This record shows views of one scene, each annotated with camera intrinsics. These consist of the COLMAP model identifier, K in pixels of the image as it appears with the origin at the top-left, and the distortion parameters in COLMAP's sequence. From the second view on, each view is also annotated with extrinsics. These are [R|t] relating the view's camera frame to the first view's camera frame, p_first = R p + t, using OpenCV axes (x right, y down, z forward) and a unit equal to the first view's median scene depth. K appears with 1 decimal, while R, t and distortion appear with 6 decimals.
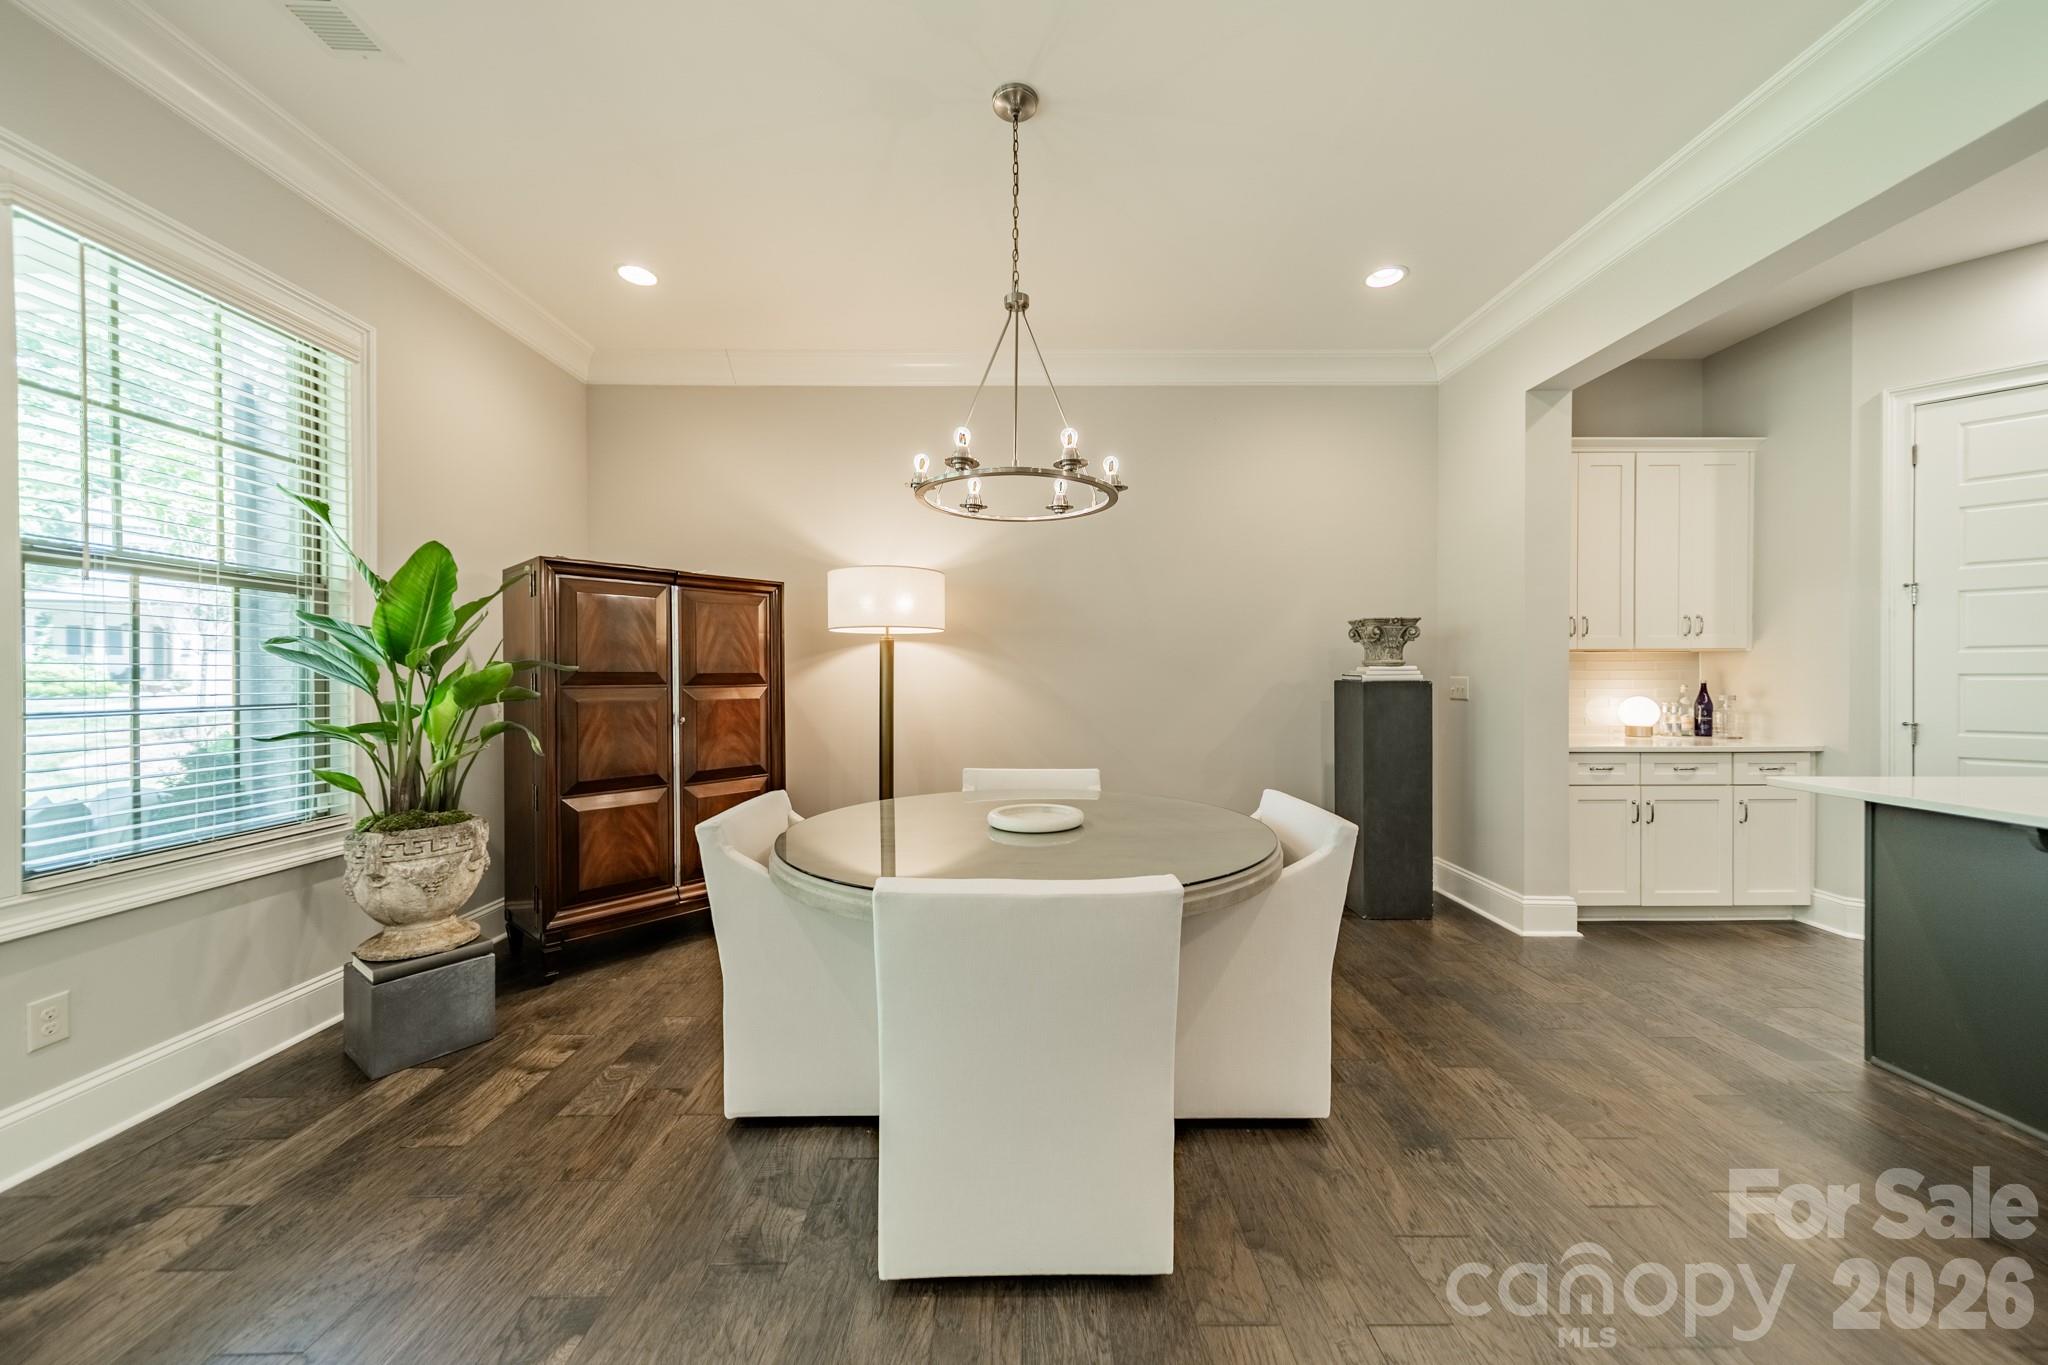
lens RADIAL K [[724.7, 0, 1024.5], [0, 724.7, 679.4], [0, 0, 1]] dist [0.005954, 0.000157]
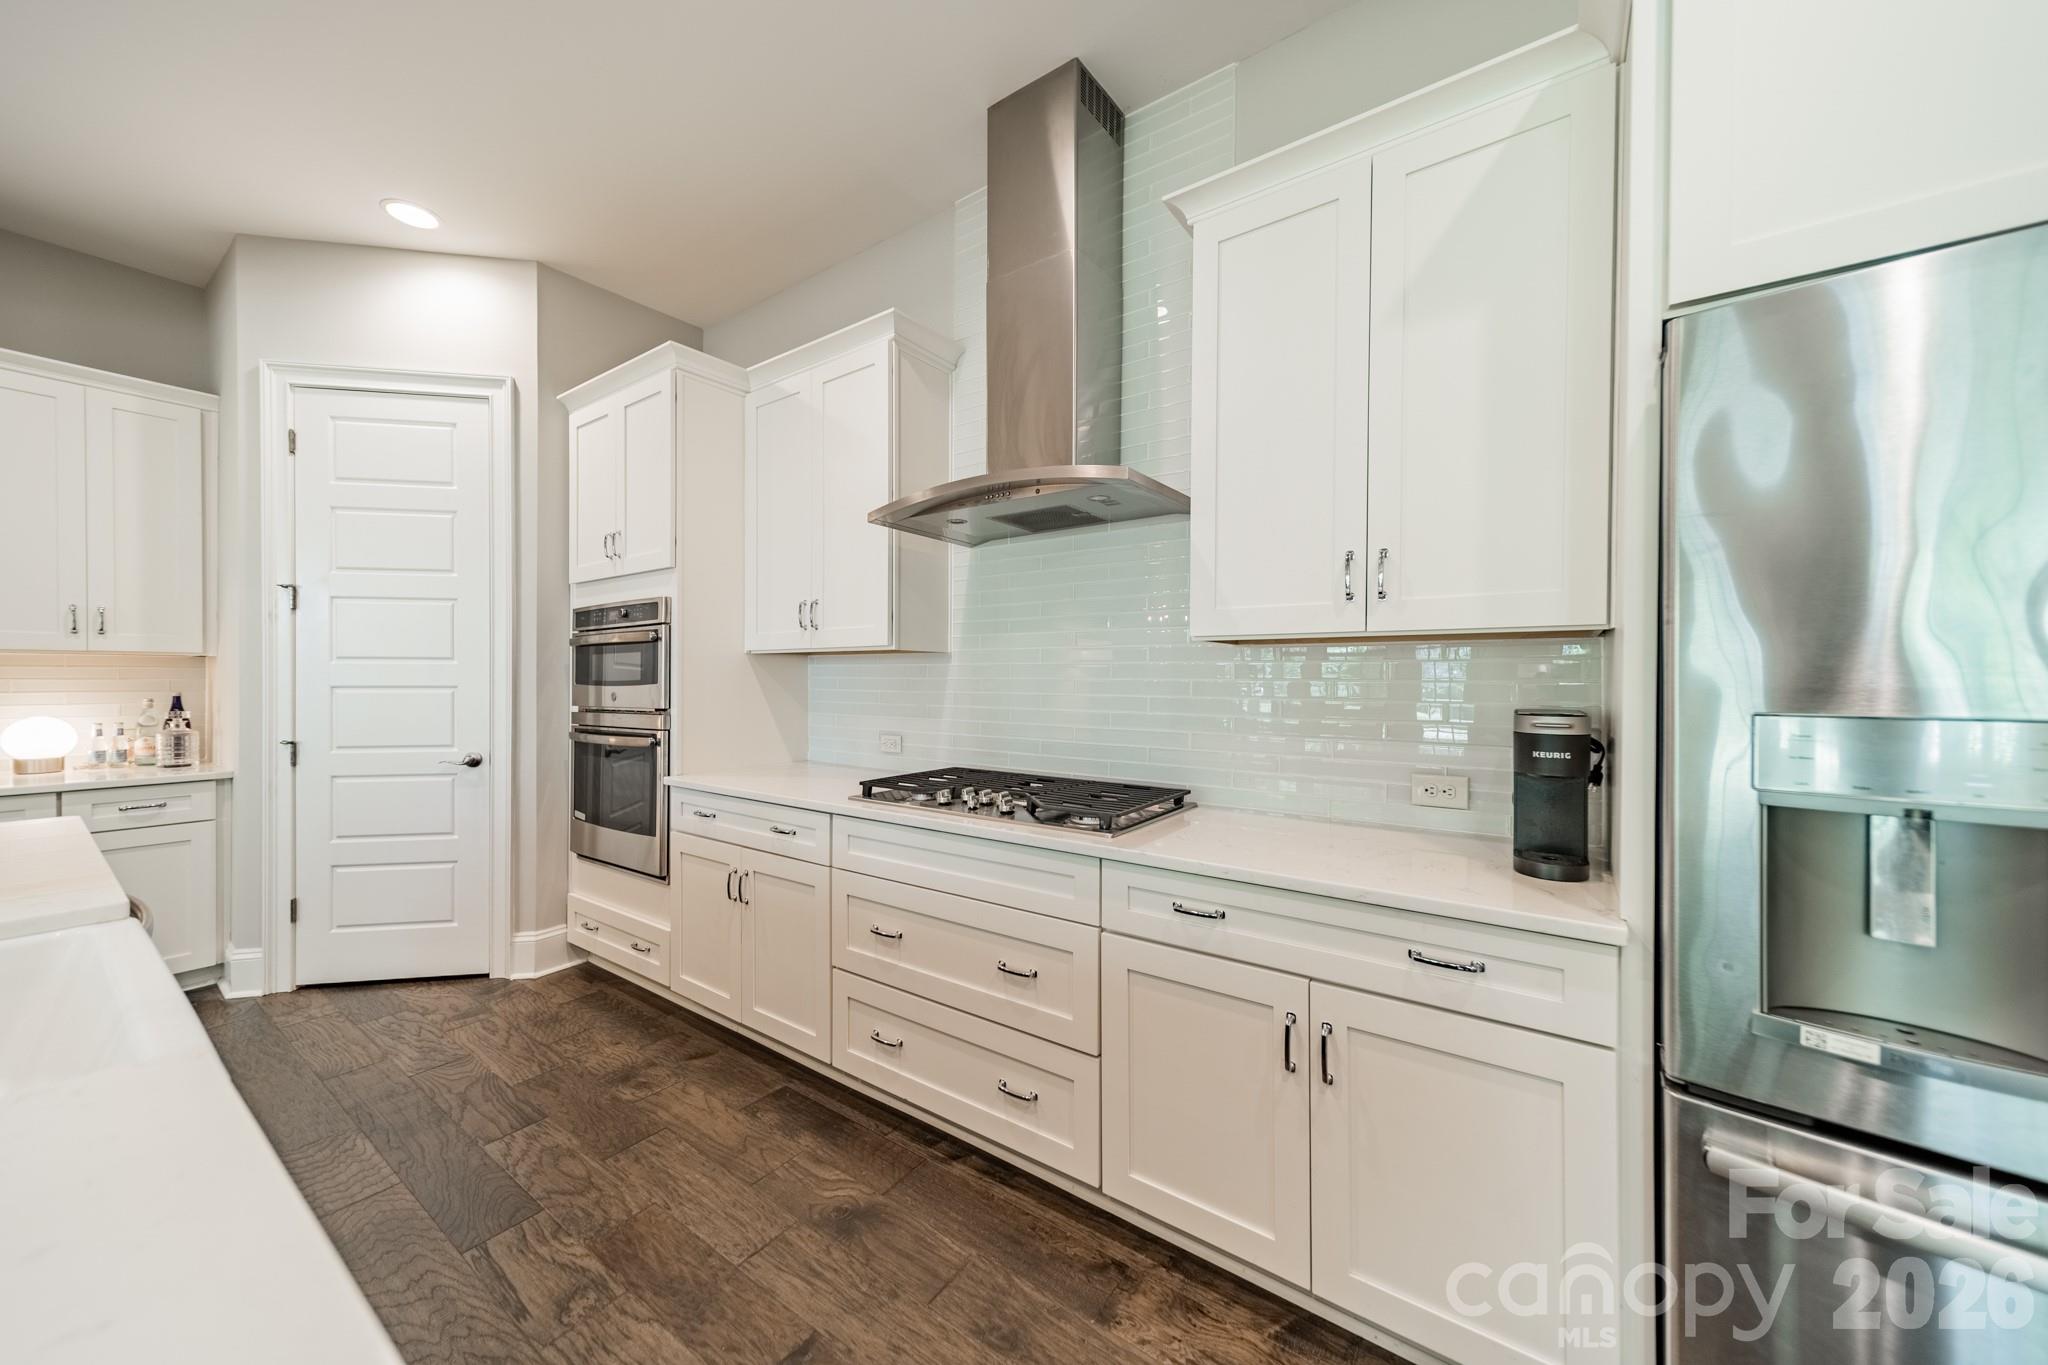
lens RADIAL K [[724.7, 0, 1028.6], [0, 724.7, 680.4], [0, 0, 1]] dist [0.005954, 0.000157]
pose [[0.579741, -0.001715, 0.814799, 0.985530], [-0.000215, 0.999997, 0.002258, -0.016361], [-0.814801, -0.001484, 0.579739, -0.244905]]
